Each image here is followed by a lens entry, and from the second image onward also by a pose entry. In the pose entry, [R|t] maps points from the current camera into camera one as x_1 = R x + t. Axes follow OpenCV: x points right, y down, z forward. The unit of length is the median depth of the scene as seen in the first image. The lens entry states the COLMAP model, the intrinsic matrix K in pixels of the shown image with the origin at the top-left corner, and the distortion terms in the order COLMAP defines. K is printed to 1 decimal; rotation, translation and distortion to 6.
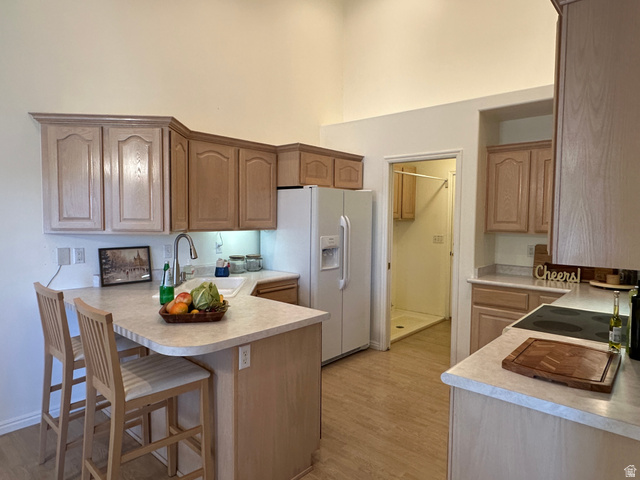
lens RADIAL K [[401.5, 0, 320.0], [0, 401.5, 240.0], [0, 0, 1]] dist [0.005387, 0.000259]
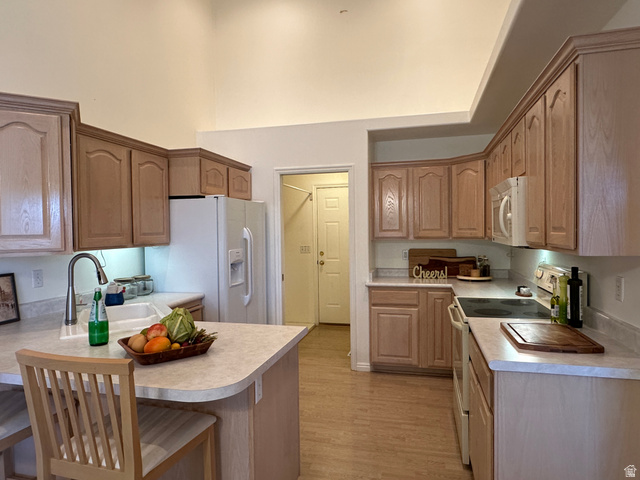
lens RADIAL K [[403.2, 0, 318.0], [0, 403.2, 241.3], [0, 0, 1]] dist [0.002844, 0.001126]
pose [[0.890026, -0.034999, 0.454564, -0.243039], [0.049594, 0.998565, -0.020218, -0.000492], [-0.453203, 0.040539, 0.890485, 0.081897]]
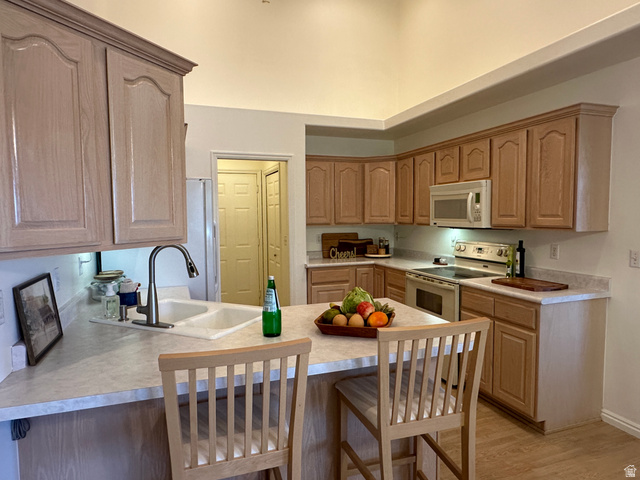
lens RADIAL K [[403.2, 0, 318.0], [0, 403.2, 241.3], [0, 0, 1]] dist [0.002844, 0.001126]
pose [[0.480670, -0.071402, 0.873990, -0.665232], [0.065725, 0.996809, 0.045289, -0.025728], [-0.874435, 0.035674, 0.483829, 0.393377]]
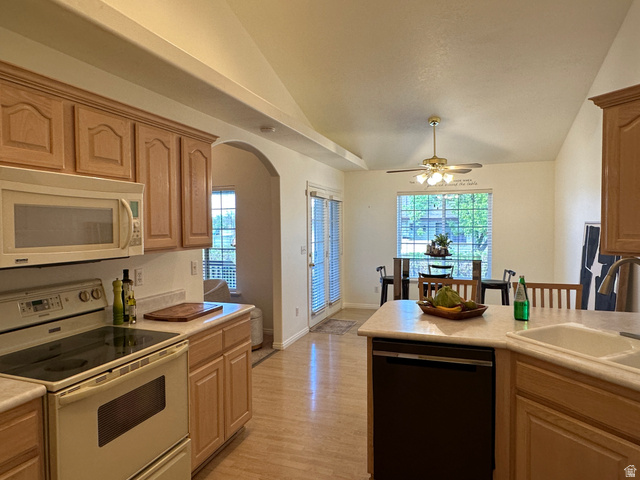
lens RADIAL K [[403.2, 0, 318.0], [0, 403.2, 241.3], [0, 0, 1]] dist [0.002844, 0.001126]
pose [[-0.928702, 0.012068, -0.370630, 0.298196], [-0.023267, 0.995605, 0.090718, -0.072242], [0.370095, 0.092874, -0.924340, 1.170127]]
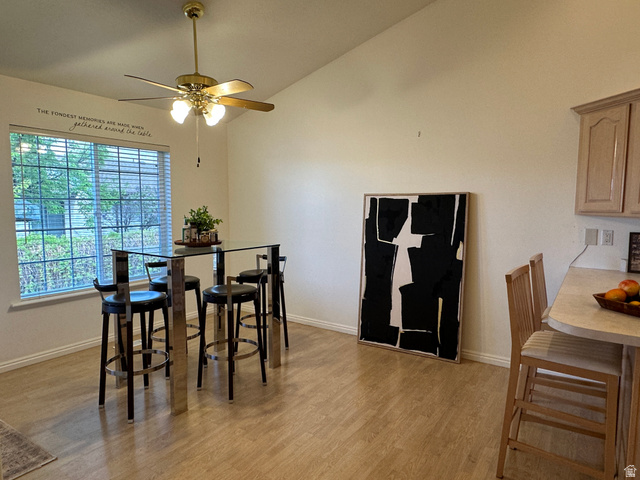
lens RADIAL K [[403.2, 0, 318.0], [0, 403.2, 241.3], [0, 0, 1]] dist [0.002844, 0.001126]
pose [[0.124313, 0.085625, -0.988542, 0.261653], [-0.060171, 0.995087, 0.078626, 0.009722], [0.990417, 0.049708, 0.128854, 0.120369]]
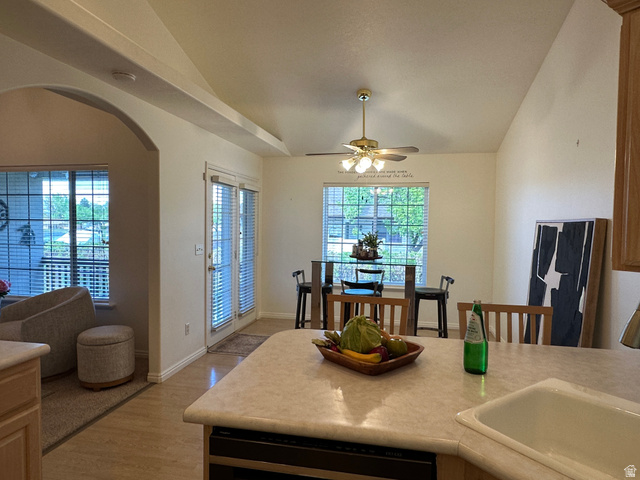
lens RADIAL K [[403.2, 0, 318.0], [0, 403.2, 241.3], [0, 0, 1]] dist [0.002844, 0.001126]
pose [[-0.865352, 0.000408, -0.501164, 0.083165], [-0.052155, 0.994497, 0.090865, -0.051607], [0.498443, 0.104769, -0.860568, 0.948556]]
